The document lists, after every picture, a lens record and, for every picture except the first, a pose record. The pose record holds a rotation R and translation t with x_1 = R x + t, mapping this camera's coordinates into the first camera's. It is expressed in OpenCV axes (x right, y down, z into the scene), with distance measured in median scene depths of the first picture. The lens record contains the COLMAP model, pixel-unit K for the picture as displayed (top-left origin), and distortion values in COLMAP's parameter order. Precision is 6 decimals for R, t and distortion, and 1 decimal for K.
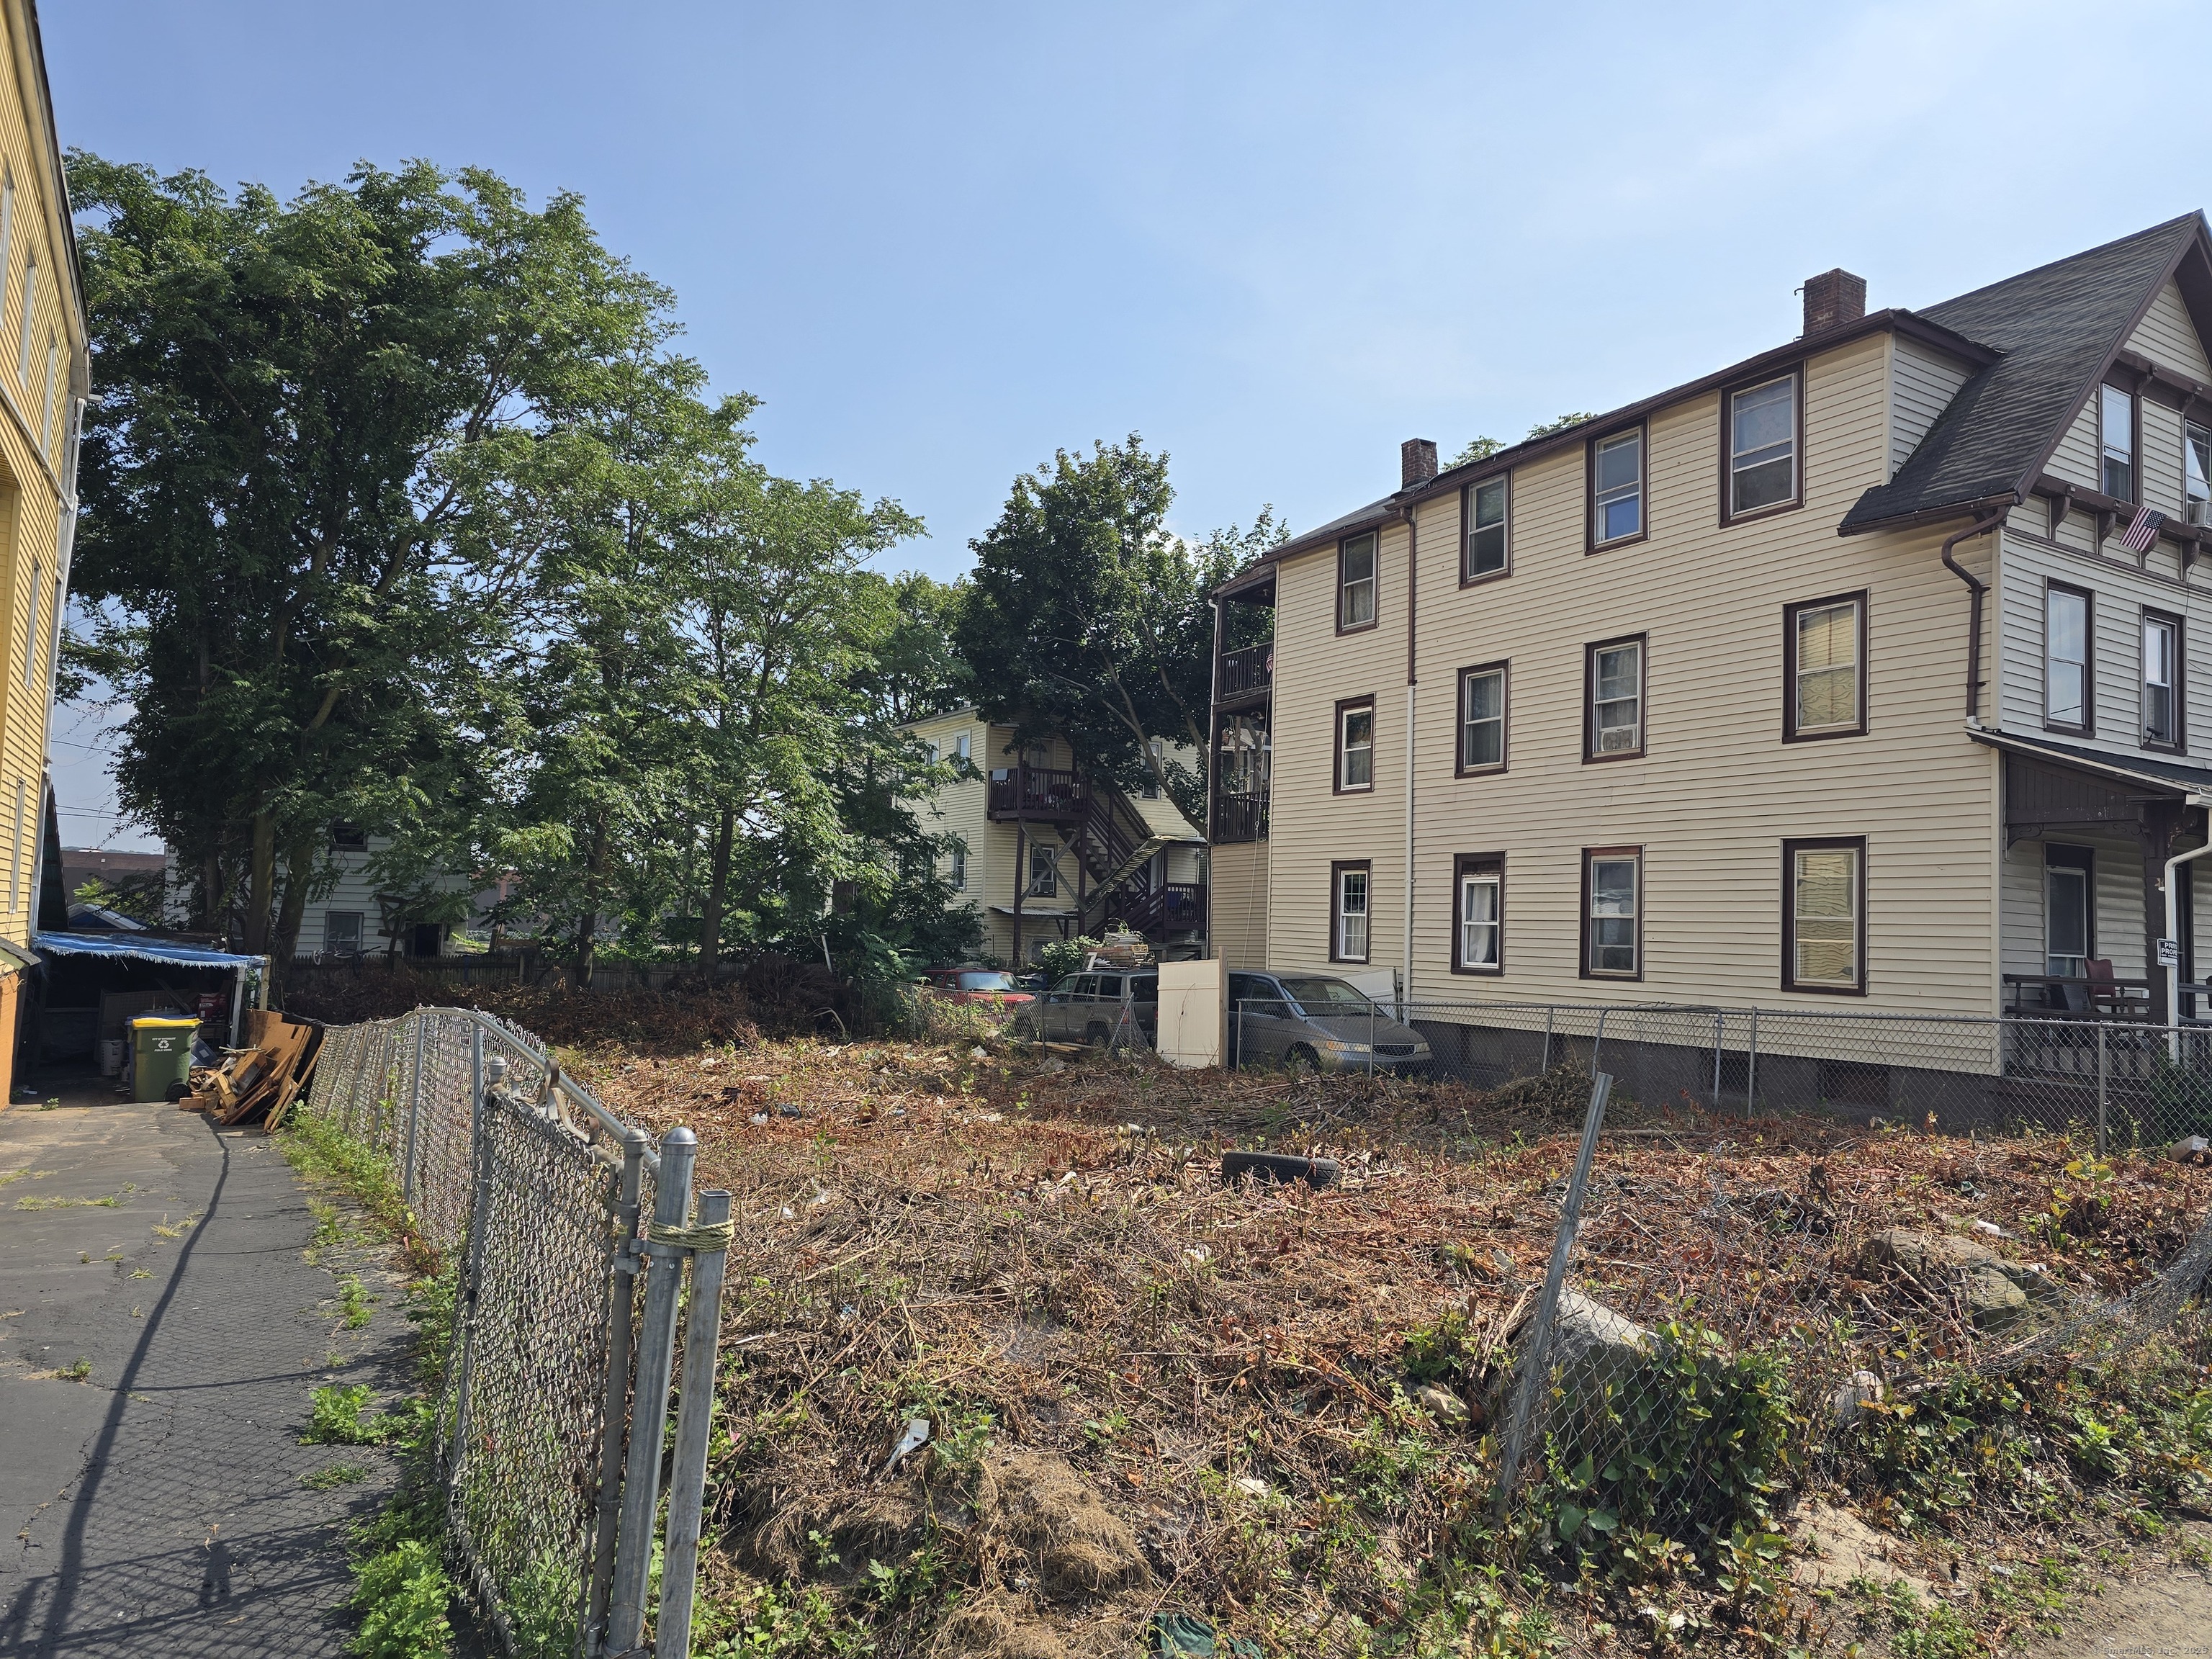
lens RADIAL K [[1512.0, 0, 1106.0], [0, 1512.0, 829.5], [0, 0, 1]] dist [0.204977, -0.186643]
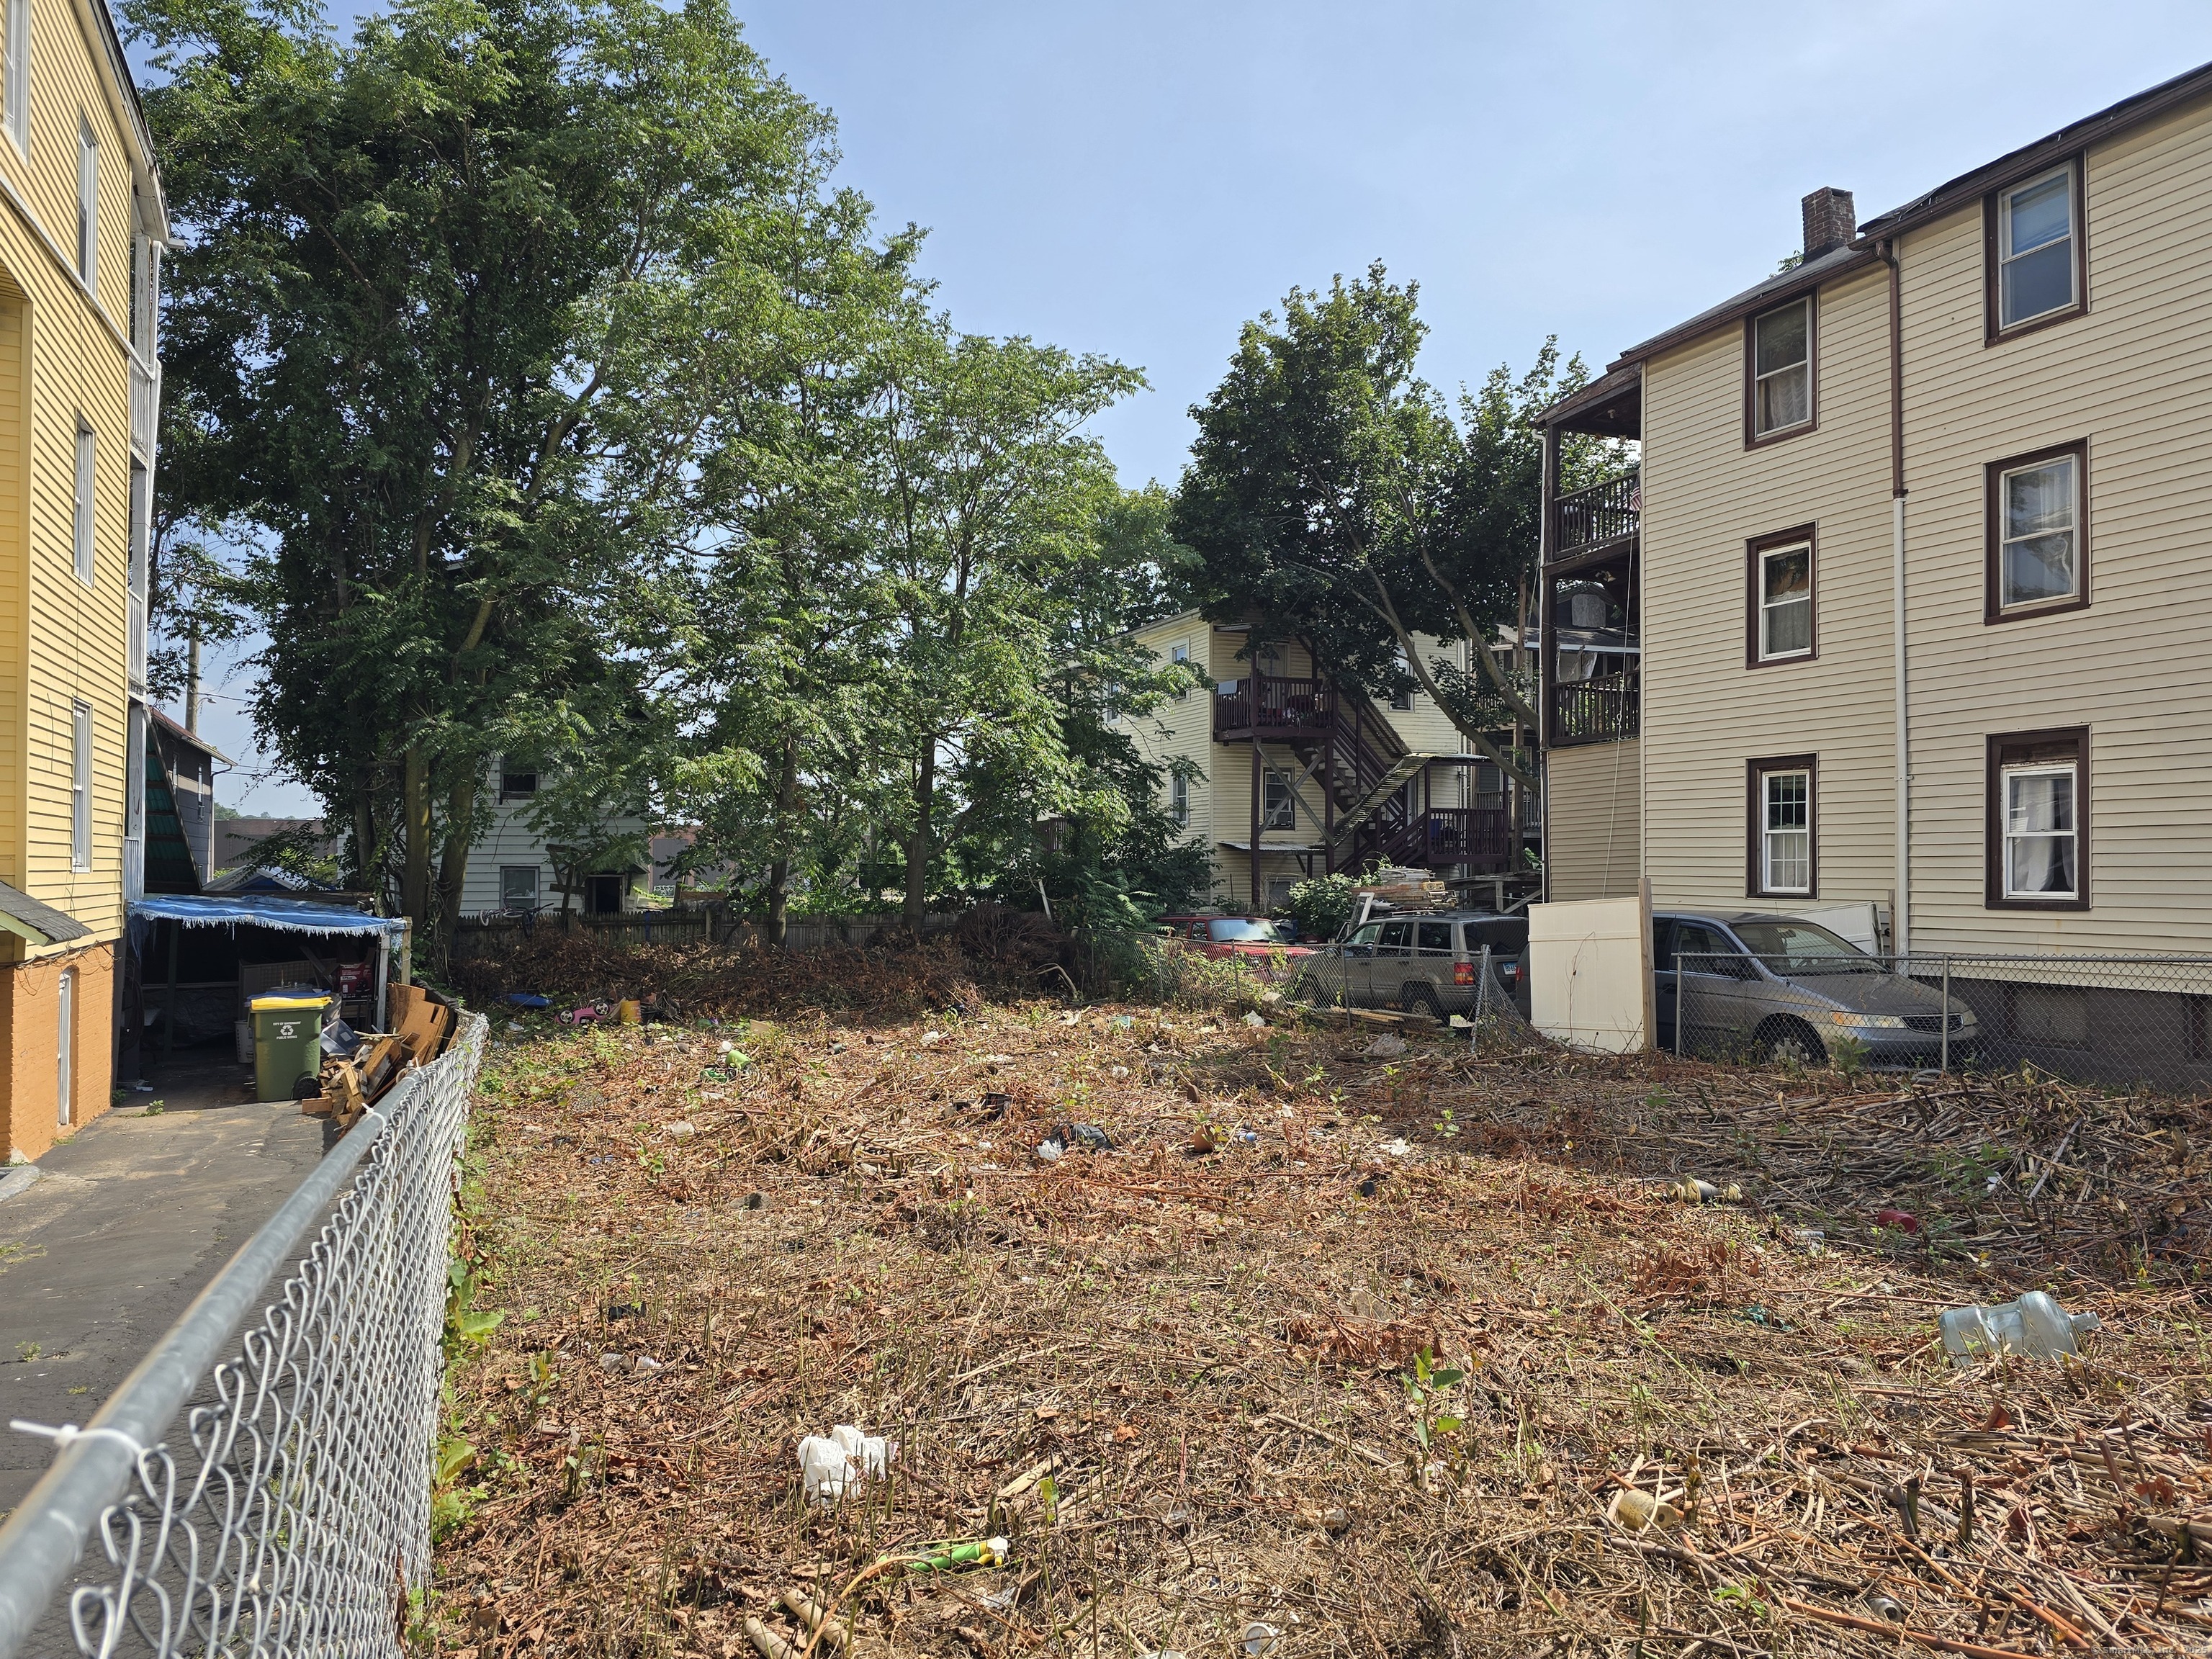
lens RADIAL K [[1512.0, 0, 1106.0], [0, 1512.0, 829.5], [0, 0, 1]] dist [0.204977, -0.186643]
pose [[0.993963, -0.030936, -0.105268, -0.080500], [0.034897, 0.998743, 0.035994, 0.016664], [0.104022, -0.039450, 0.993792, 0.220330]]
